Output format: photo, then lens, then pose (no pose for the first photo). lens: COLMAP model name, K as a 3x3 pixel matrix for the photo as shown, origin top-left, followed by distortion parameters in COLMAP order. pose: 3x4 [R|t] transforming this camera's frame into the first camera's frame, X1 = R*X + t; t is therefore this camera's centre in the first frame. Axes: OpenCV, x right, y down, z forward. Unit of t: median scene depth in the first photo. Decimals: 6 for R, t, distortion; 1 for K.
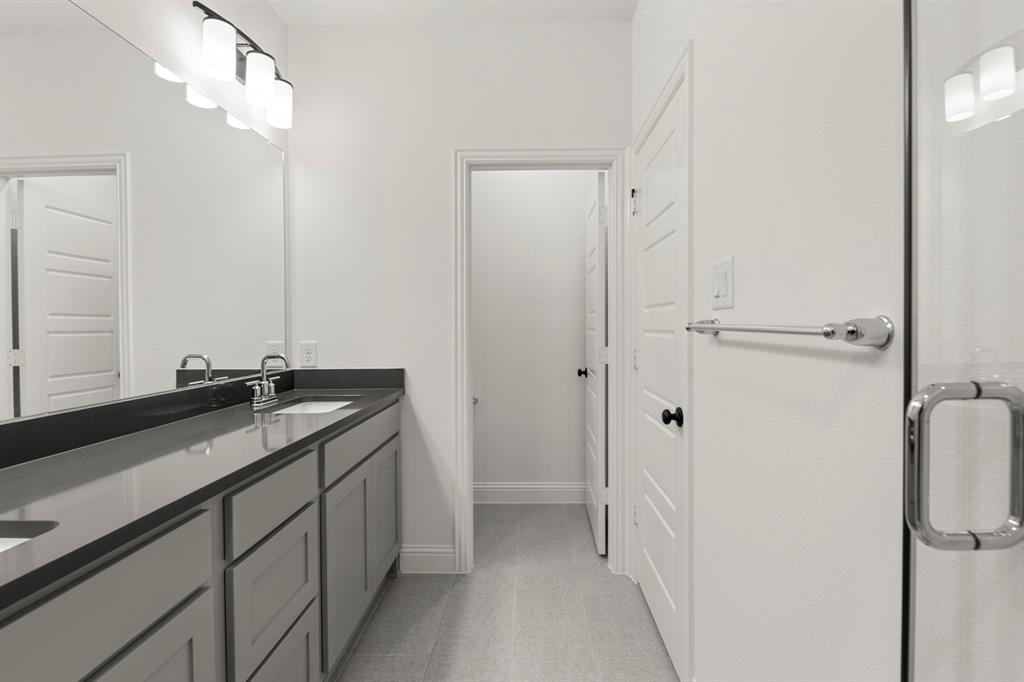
lens RADIAL K [[489.2, 0, 512.0], [0, 489.2, 341.0], [0, 0, 1]] dist [0.003513, -0.009388]
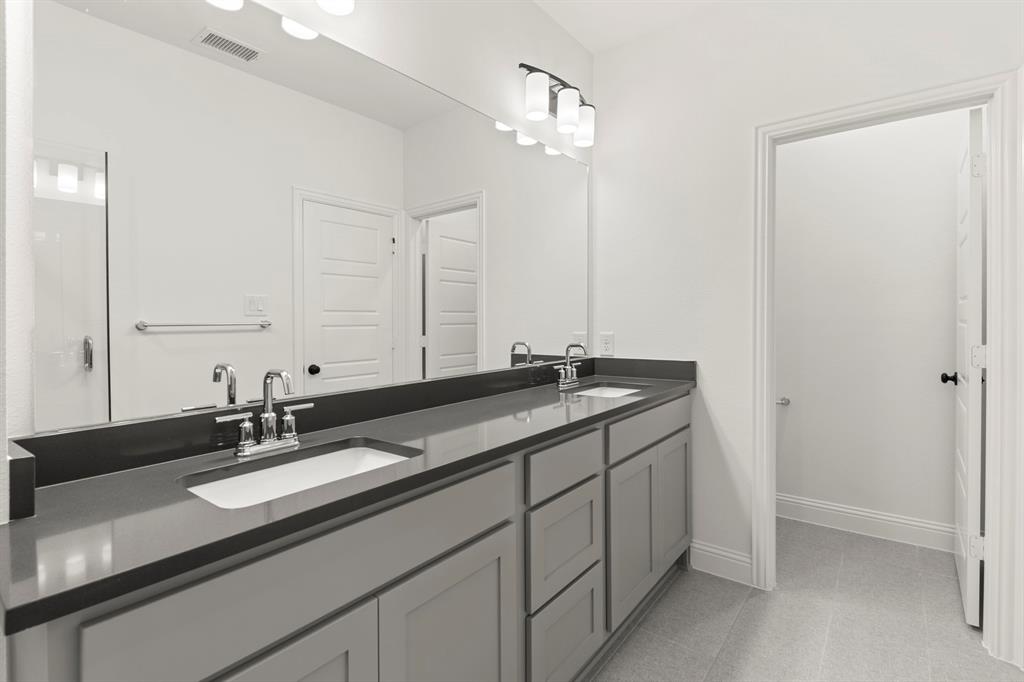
lens RADIAL K [[507.0, 0, 510.7], [0, 507.0, 330.9], [0, 0, 1]] dist [-0.001341, -0.009670]
pose [[0.781598, 0.009328, -0.623713, 0.135903], [-0.011805, 0.999930, 0.000161, -0.000725], [0.623671, 0.007237, 0.781653, -0.036203]]
